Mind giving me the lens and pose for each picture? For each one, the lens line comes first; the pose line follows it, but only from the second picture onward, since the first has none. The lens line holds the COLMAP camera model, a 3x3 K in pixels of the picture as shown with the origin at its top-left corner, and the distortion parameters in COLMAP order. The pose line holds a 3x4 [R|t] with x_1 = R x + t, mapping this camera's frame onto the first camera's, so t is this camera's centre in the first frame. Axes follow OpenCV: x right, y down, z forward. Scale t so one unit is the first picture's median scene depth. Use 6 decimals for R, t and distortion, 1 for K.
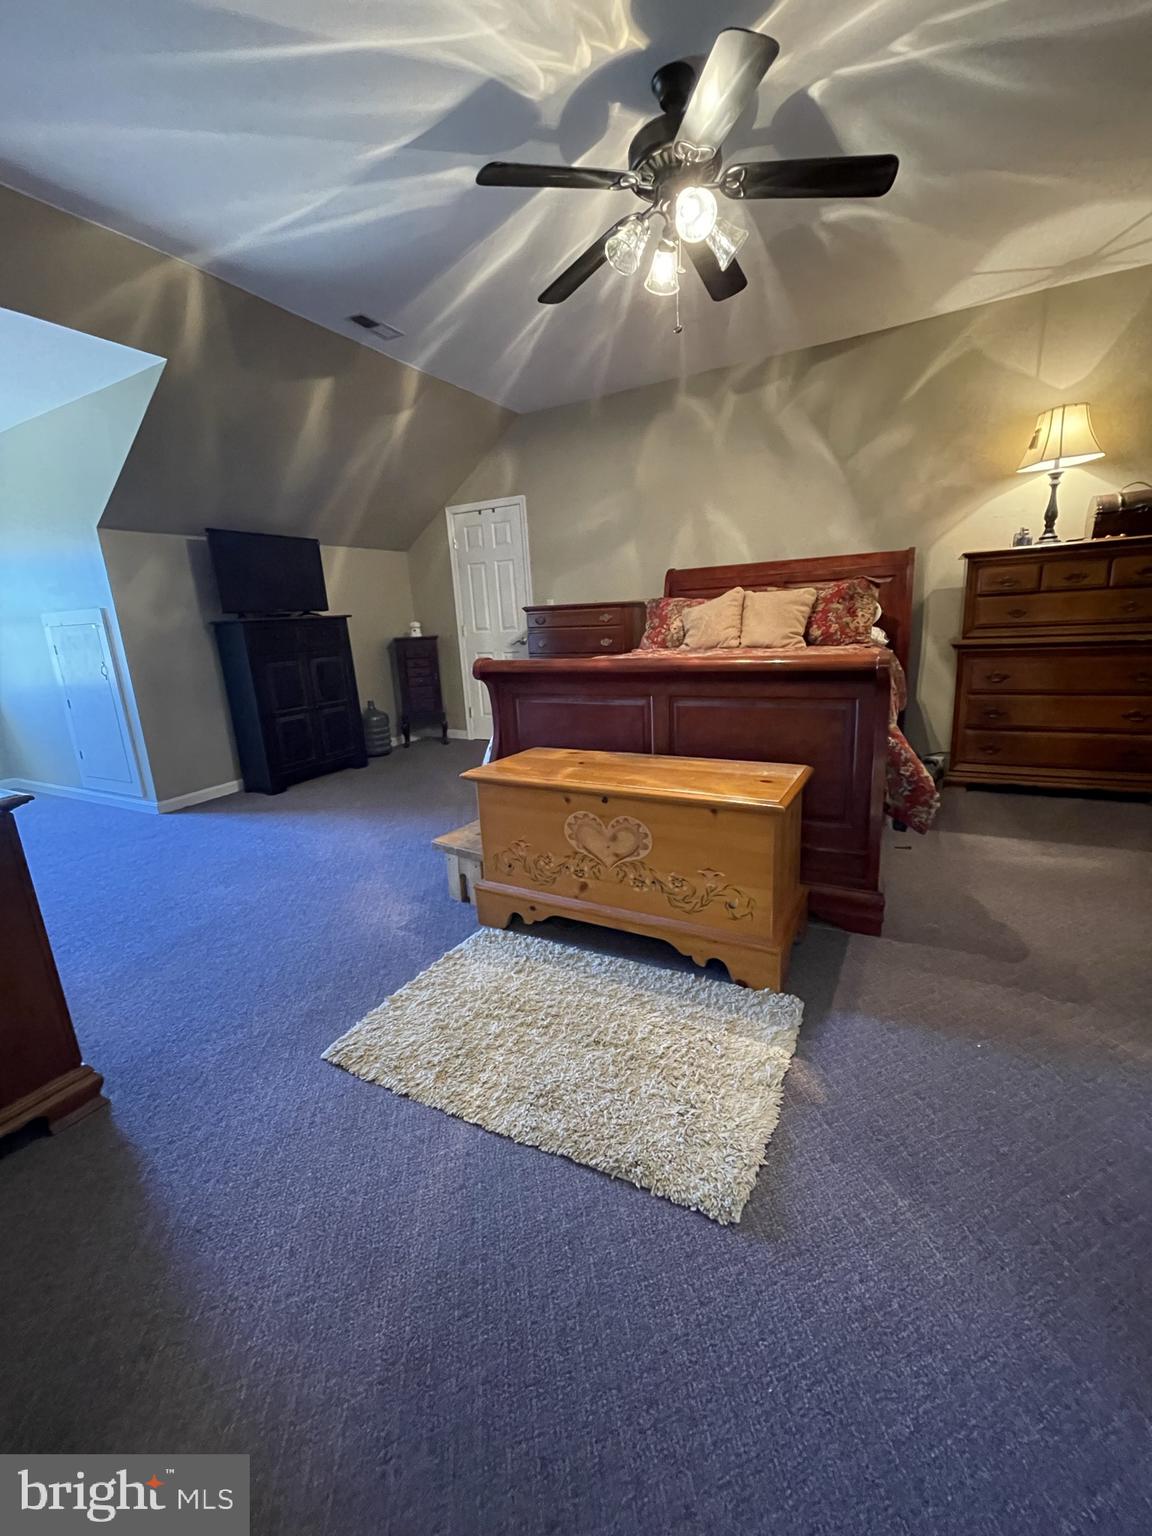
lens RADIAL K [[622.7, 0, 582.2], [0, 622.7, 765.0], [0, 0, 1]] dist [0.002216, 0.000642]
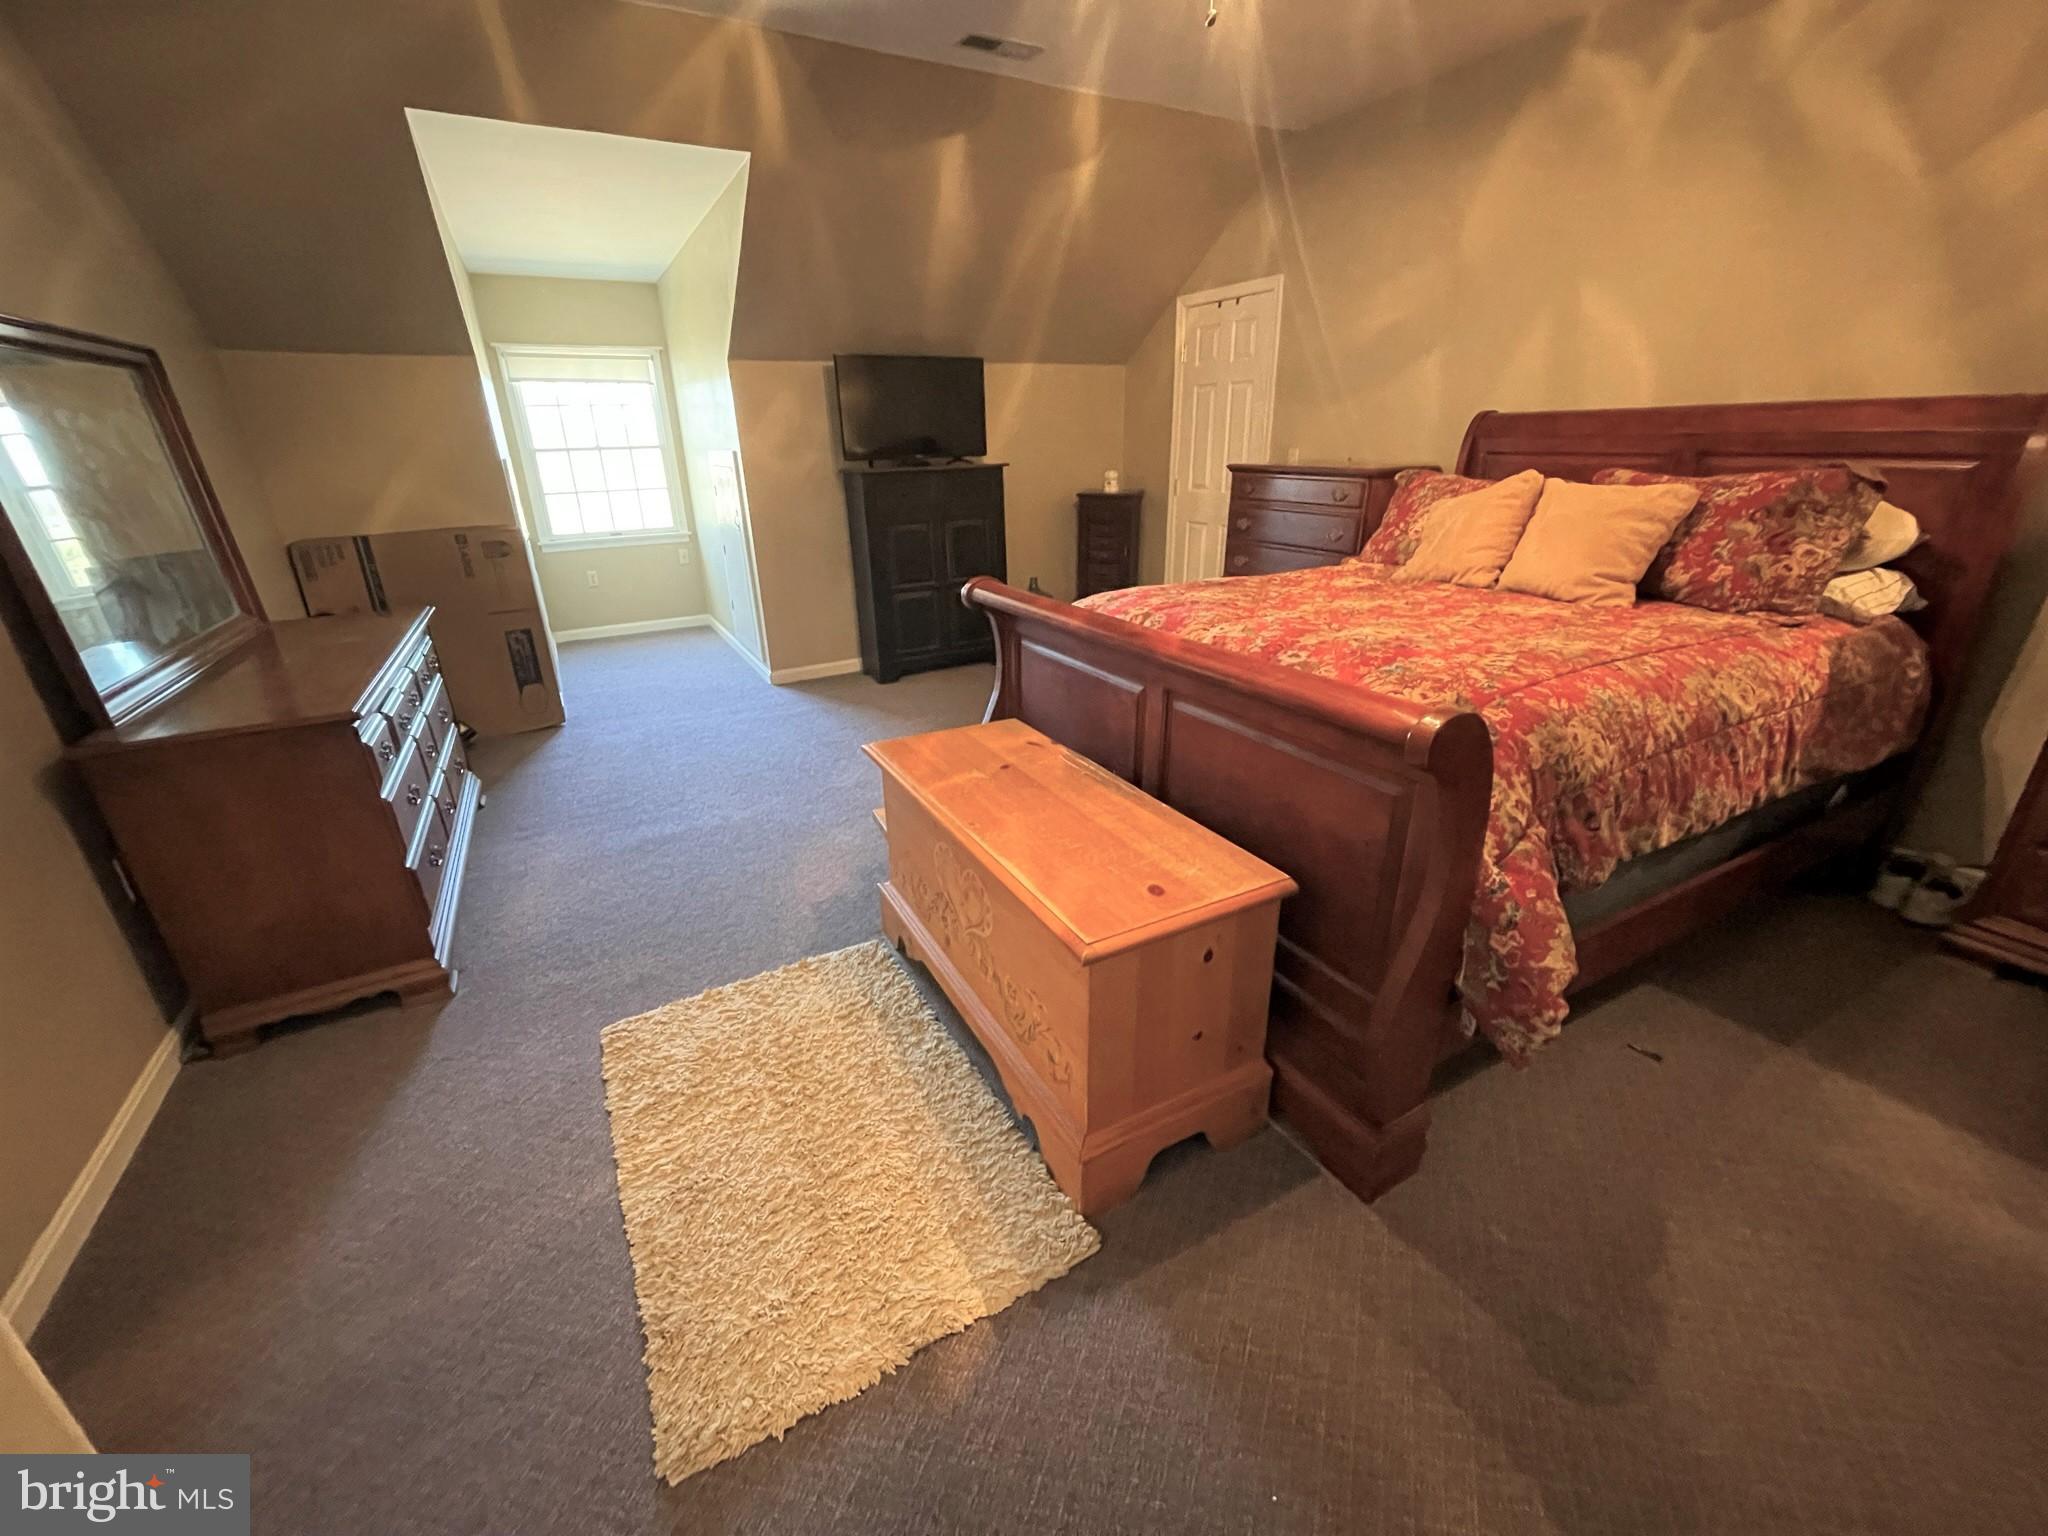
lens RADIAL K [[830.2, 0, 1026.0], [0, 830.2, 769.0], [0, 0, 1]] dist [0.002216, 0.000642]
pose [[0.837206, 0.236593, -0.493062, 0.299316], [-0.148791, 0.966109, 0.210939, -0.125845], [0.526258, -0.103237, 0.844035, 0.154322]]
